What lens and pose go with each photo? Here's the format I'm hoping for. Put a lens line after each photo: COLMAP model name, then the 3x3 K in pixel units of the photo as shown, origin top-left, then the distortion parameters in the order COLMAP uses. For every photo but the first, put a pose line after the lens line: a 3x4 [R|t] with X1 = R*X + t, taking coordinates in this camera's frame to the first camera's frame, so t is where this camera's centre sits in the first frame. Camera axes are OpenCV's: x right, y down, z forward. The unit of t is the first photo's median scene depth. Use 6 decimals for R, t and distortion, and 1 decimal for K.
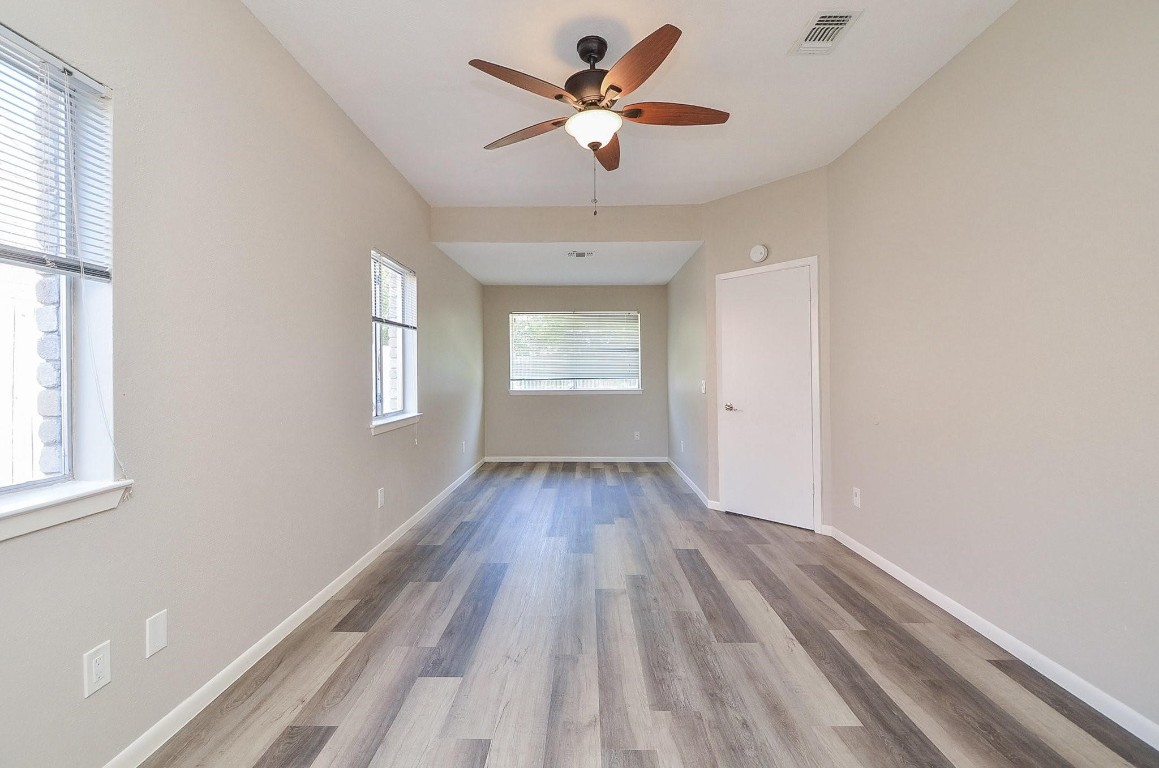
lens RADIAL K [[517.1, 0, 580.5], [0, 517.1, 376.9], [0, 0, 1]] dist [0.011011, -0.003413]
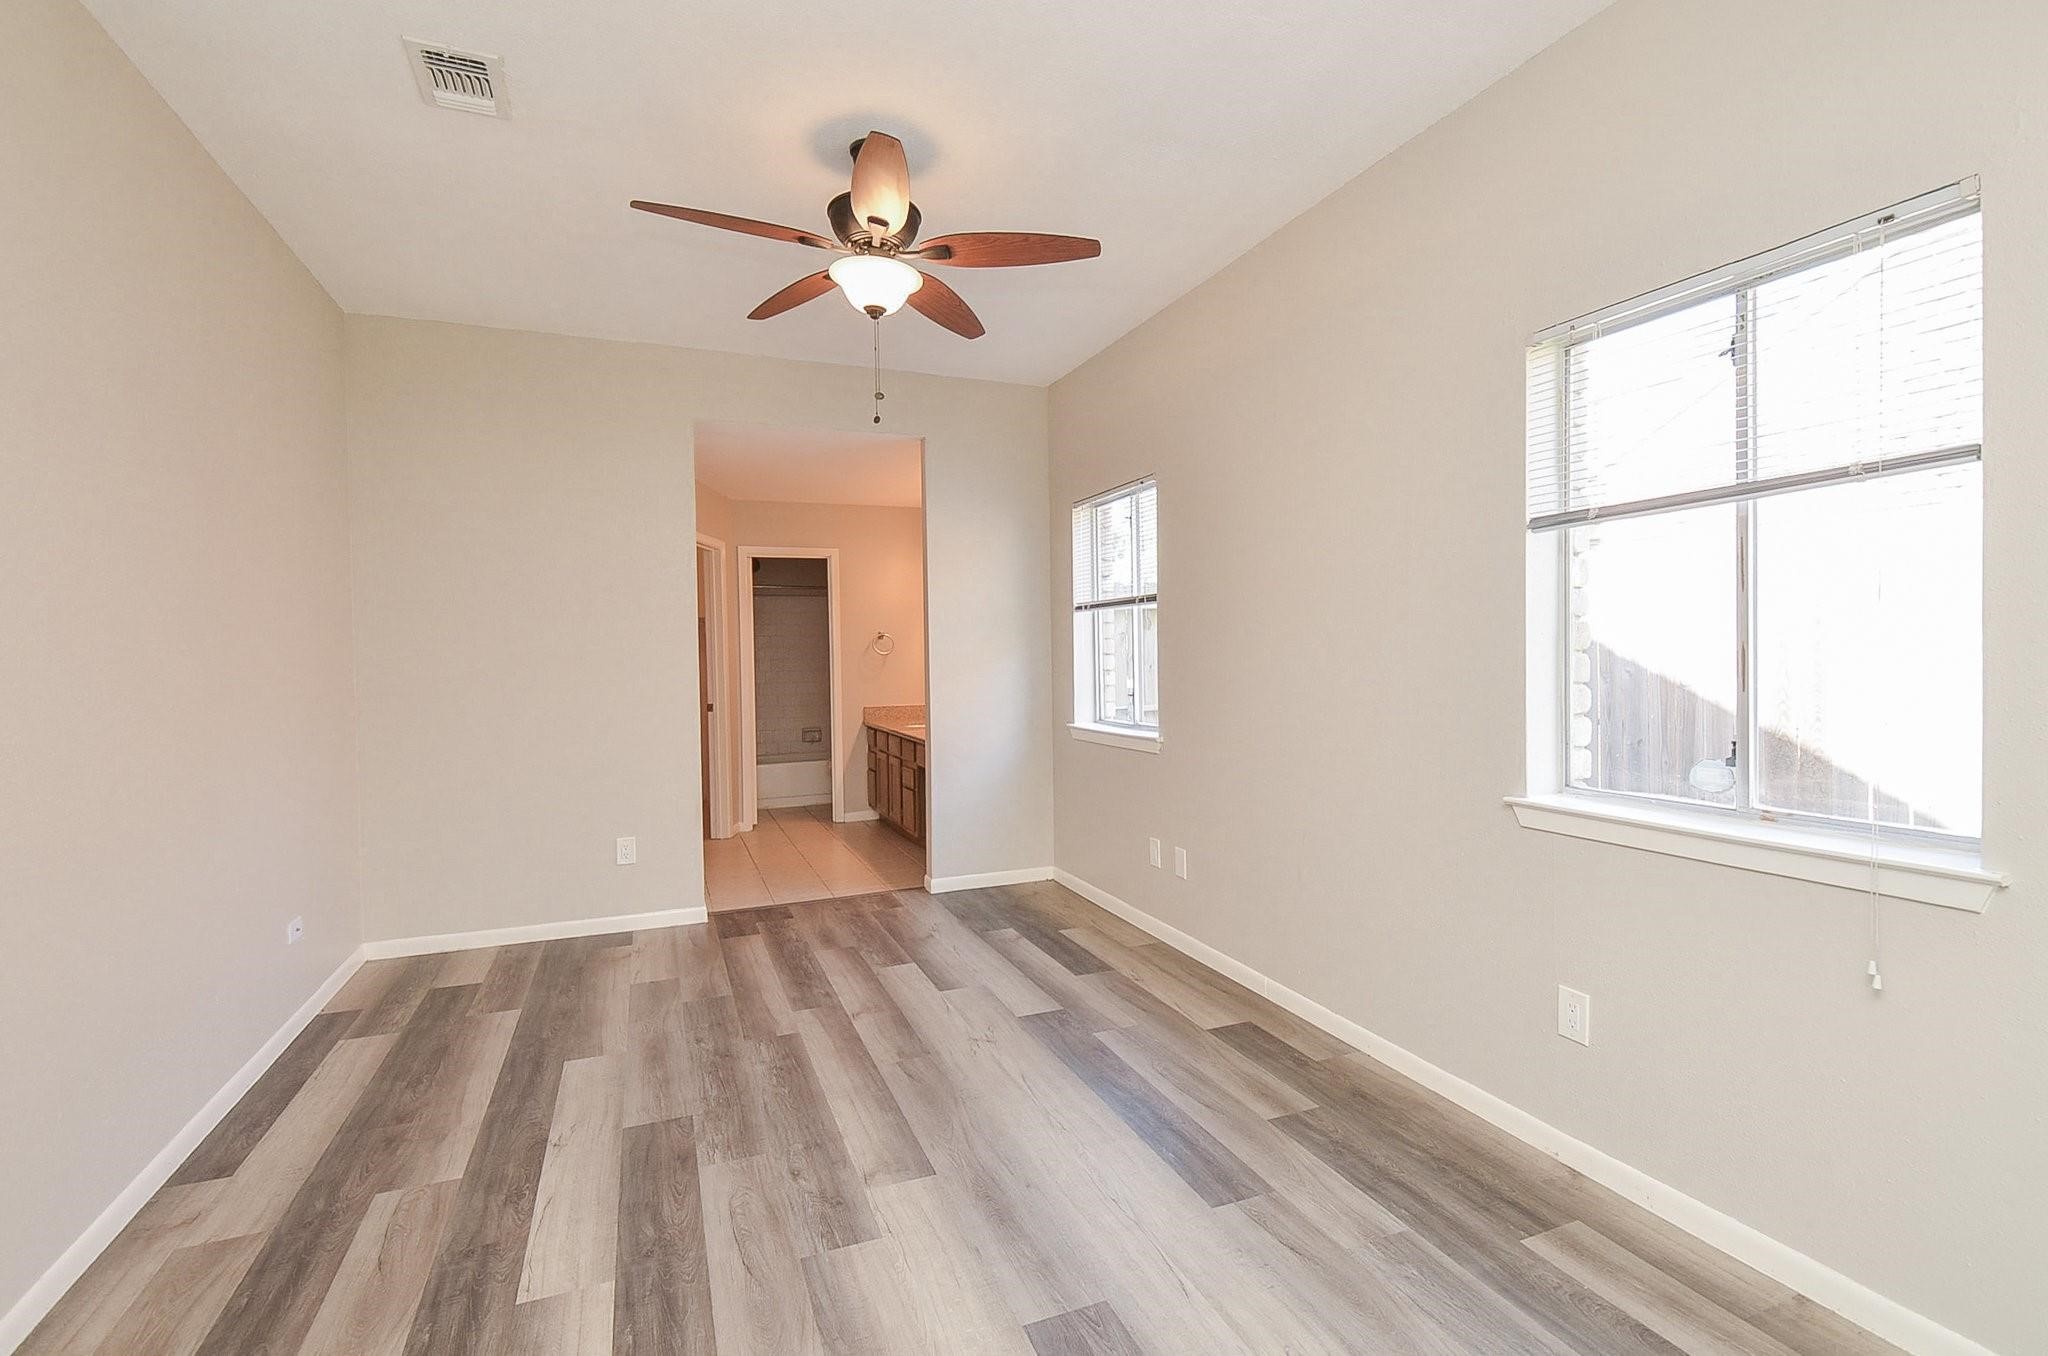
lens RADIAL K [[913.8, 0, 1030.7], [0, 913.8, 671.6], [0, 0, 1]] dist [0.011011, -0.003413]
pose [[-0.918595, 0.030609, -0.394012, 0.294260], [0.019262, 0.999279, 0.032721, -0.048312], [0.394730, 0.022468, -0.918523, 2.059716]]
